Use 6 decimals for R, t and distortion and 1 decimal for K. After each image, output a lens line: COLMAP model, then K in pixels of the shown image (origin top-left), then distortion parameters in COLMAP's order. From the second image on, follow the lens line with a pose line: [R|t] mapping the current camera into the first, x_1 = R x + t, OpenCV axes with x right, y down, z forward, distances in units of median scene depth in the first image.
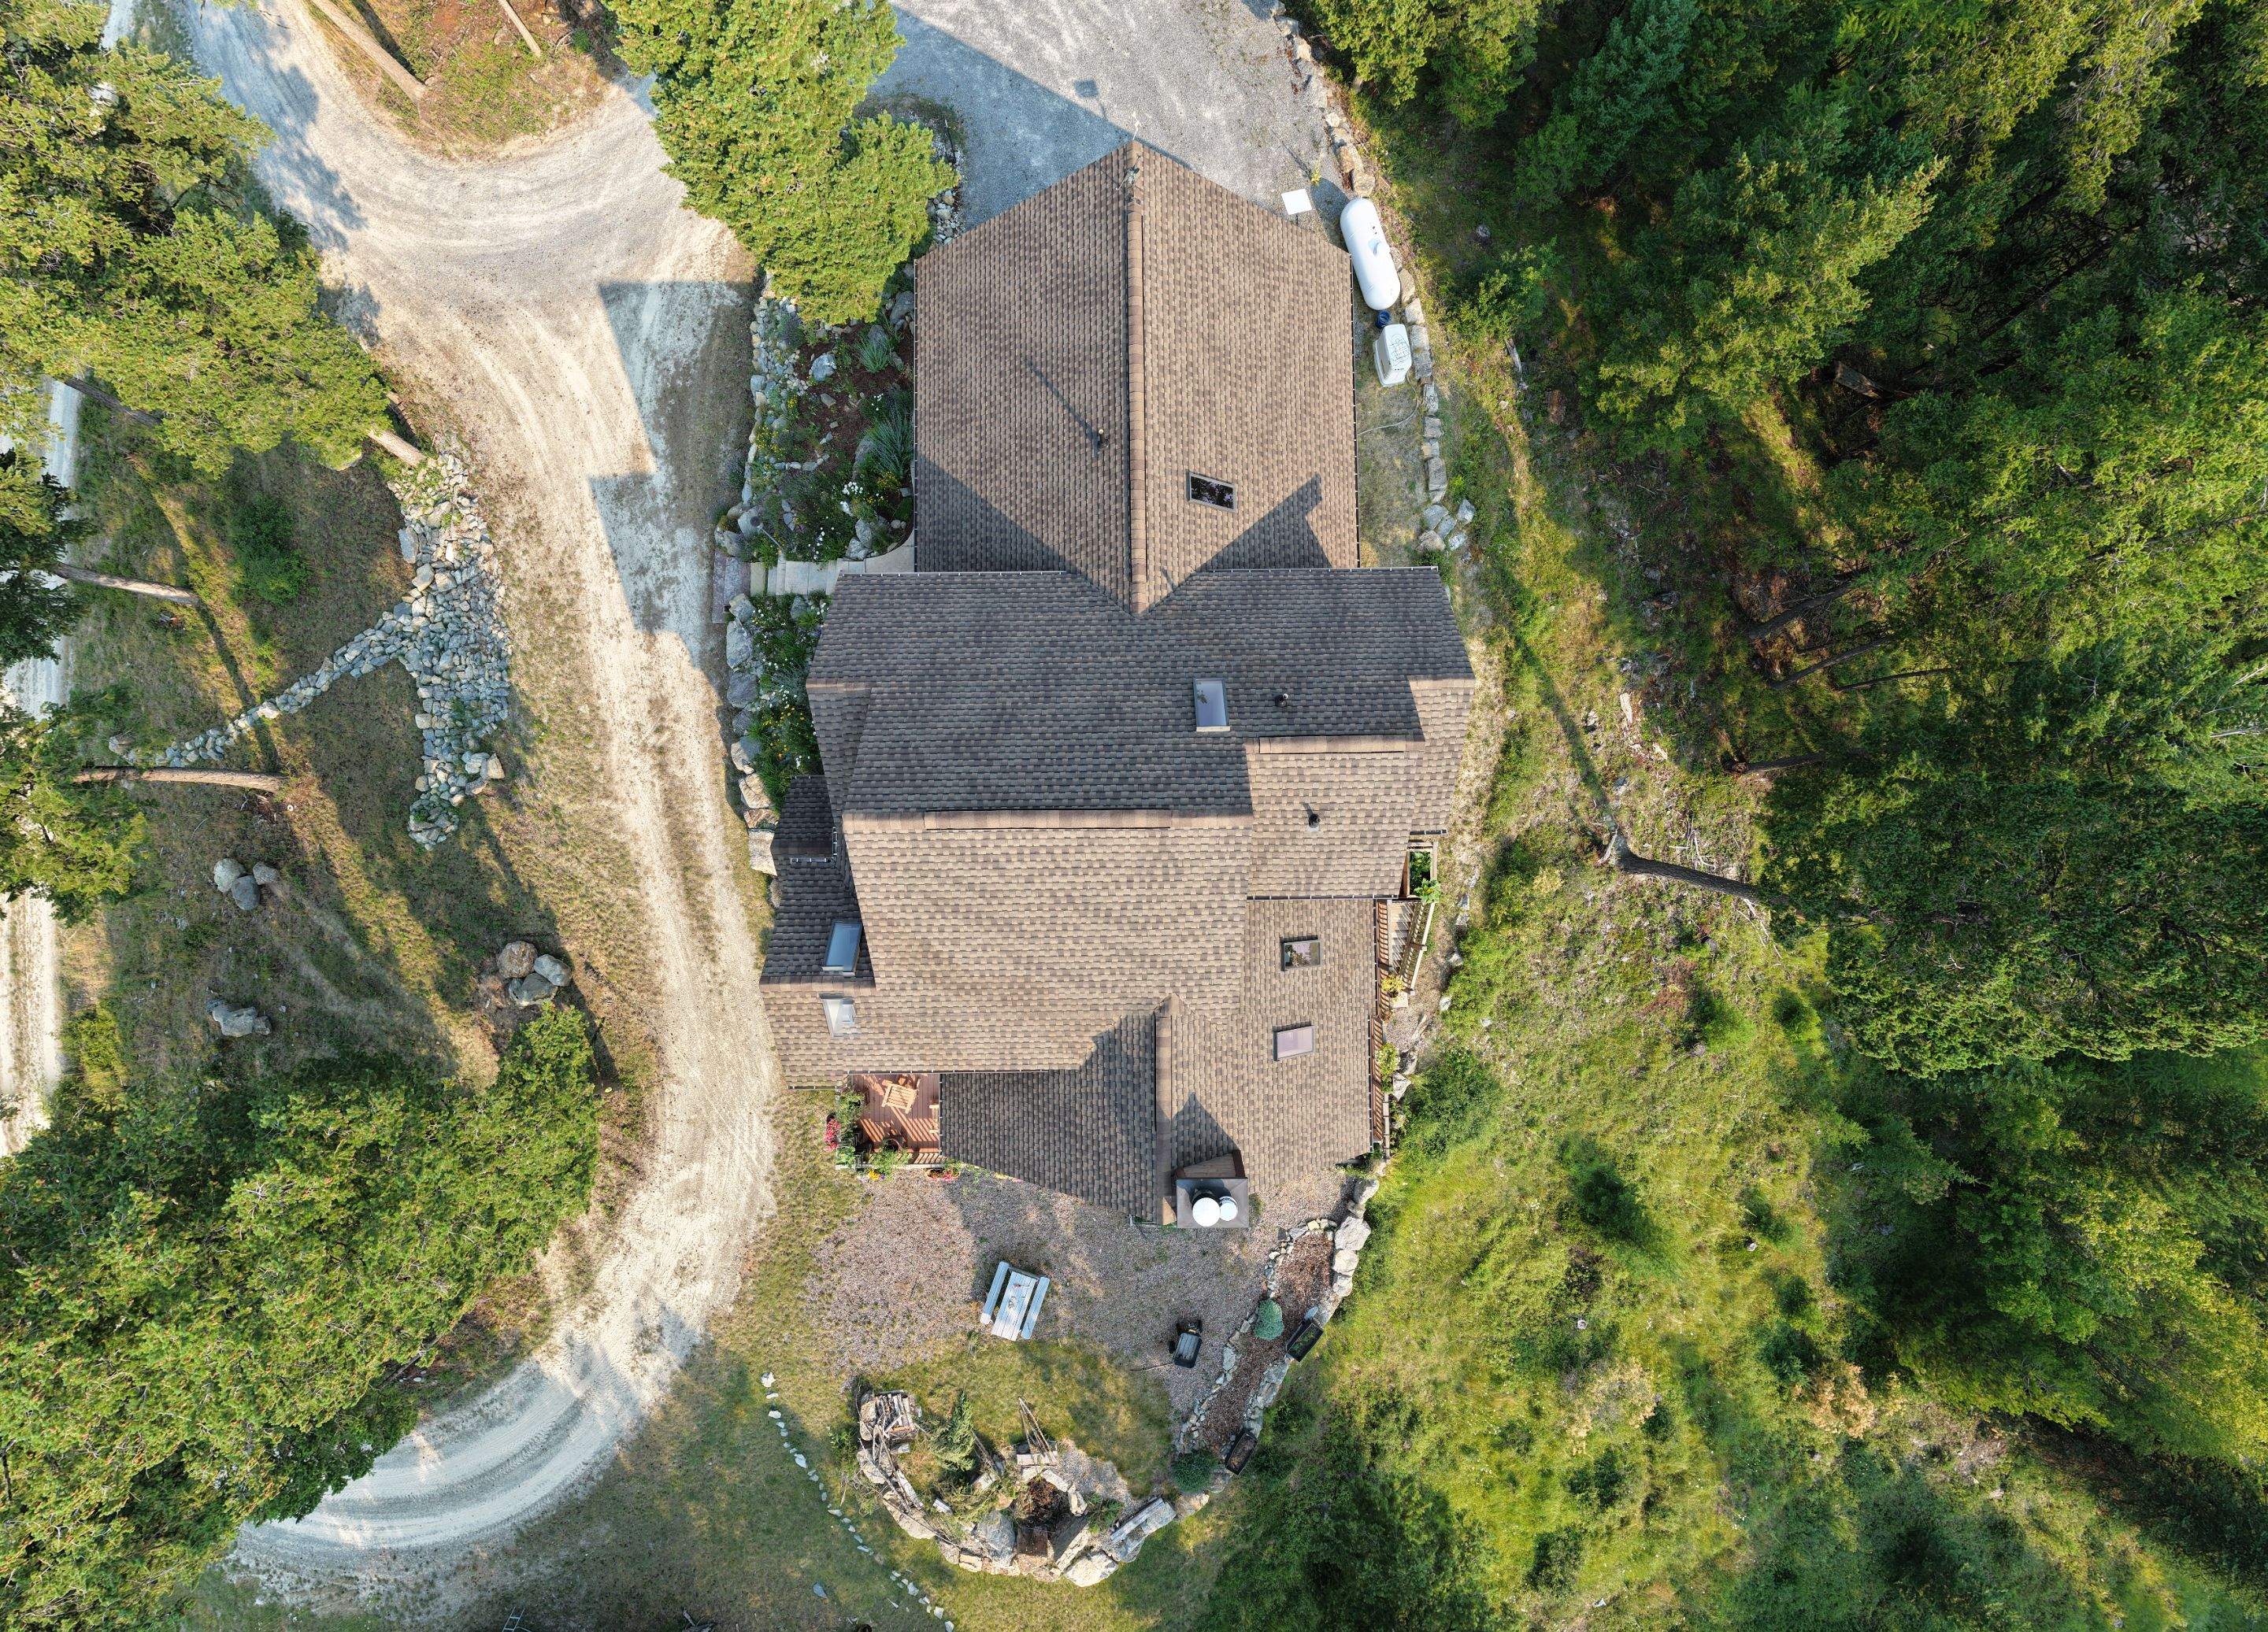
lens RADIAL K [[892.5, 0, 1125.3], [0, 892.5, 807.2], [0, 0, 1]] dist [0.002684, -0.000643]
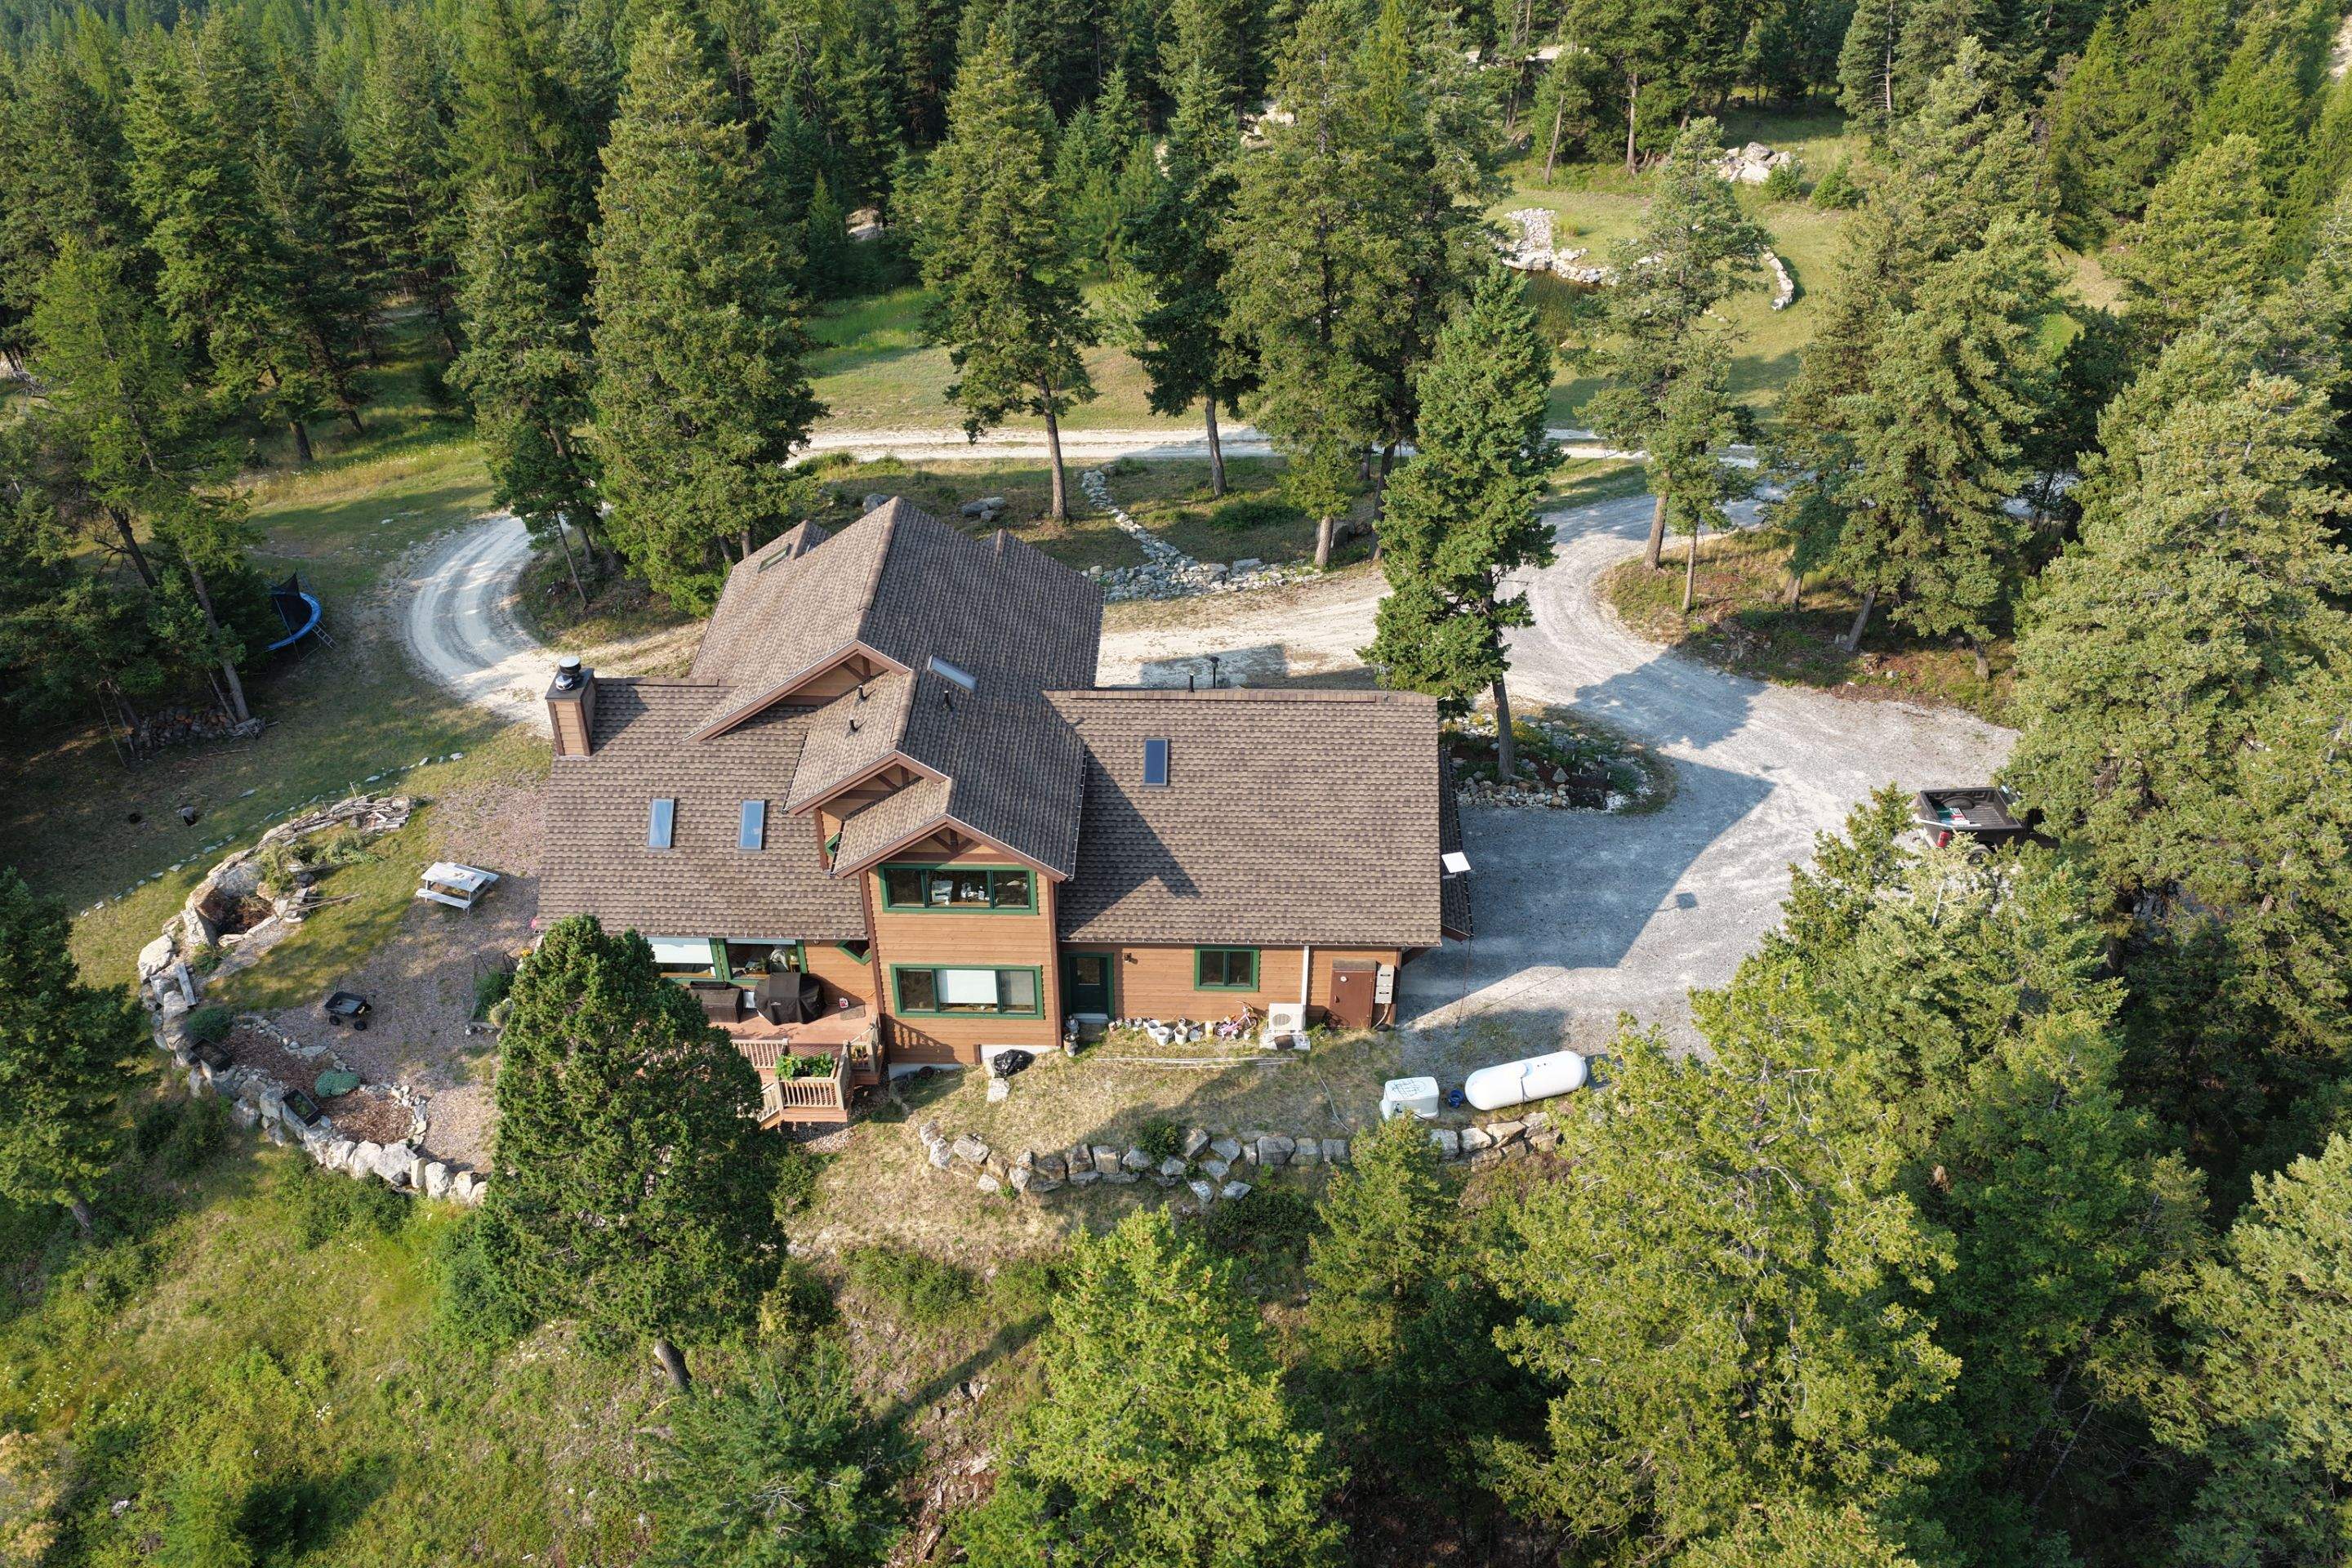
lens RADIAL K [[1944.4, 0, 1164.4], [0, 1944.4, 737.5], [0, 0, 1]] dist [-0.010649, 0.029756]
pose [[-0.041998, 0.599877, -0.798990, 1.536228], [-0.996763, 0.029715, 0.074704, -0.404809], [0.068555, 0.799541, 0.596687, -0.395769]]
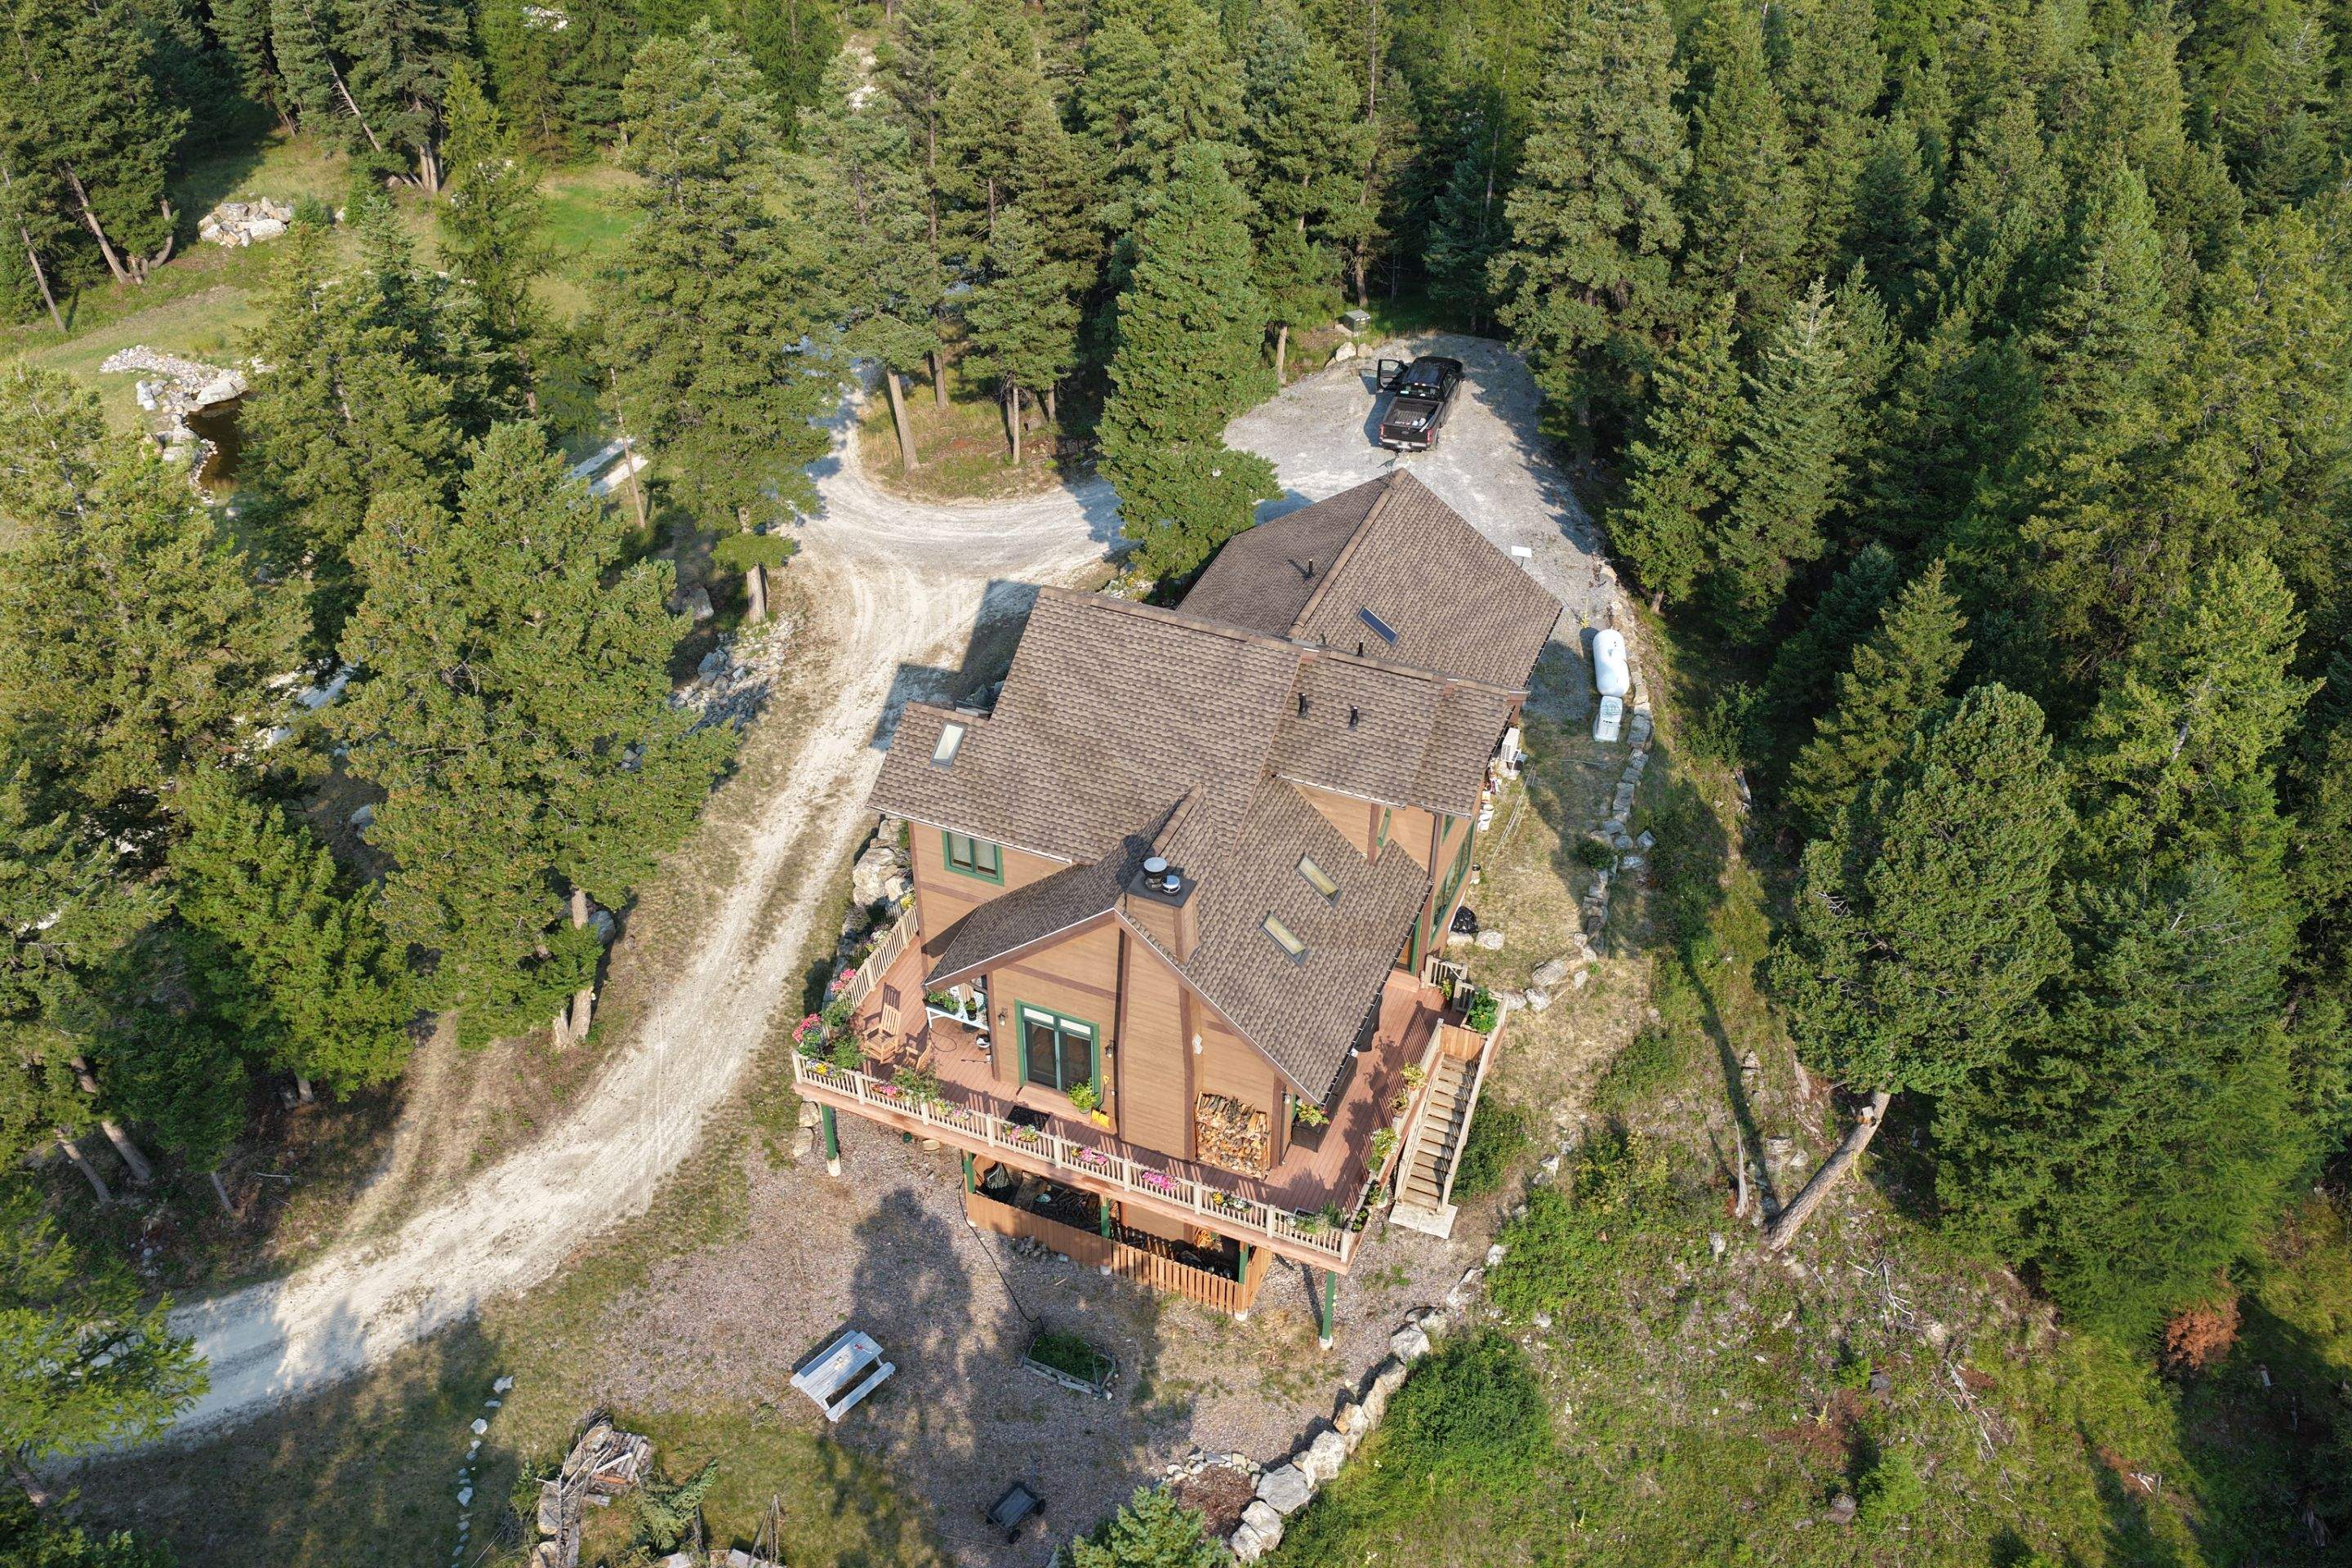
lens RADIAL K [[1944.4, 0, 1168.1], [0, 1944.4, 797.0], [0, 0, 1]] dist [-0.010649, 0.029756]
pose [[0.915468, 0.251238, -0.314321, 0.554189], [-0.401743, 0.614957, -0.678550, 1.314262], [0.022817, 0.747468, 0.663906, -0.488857]]
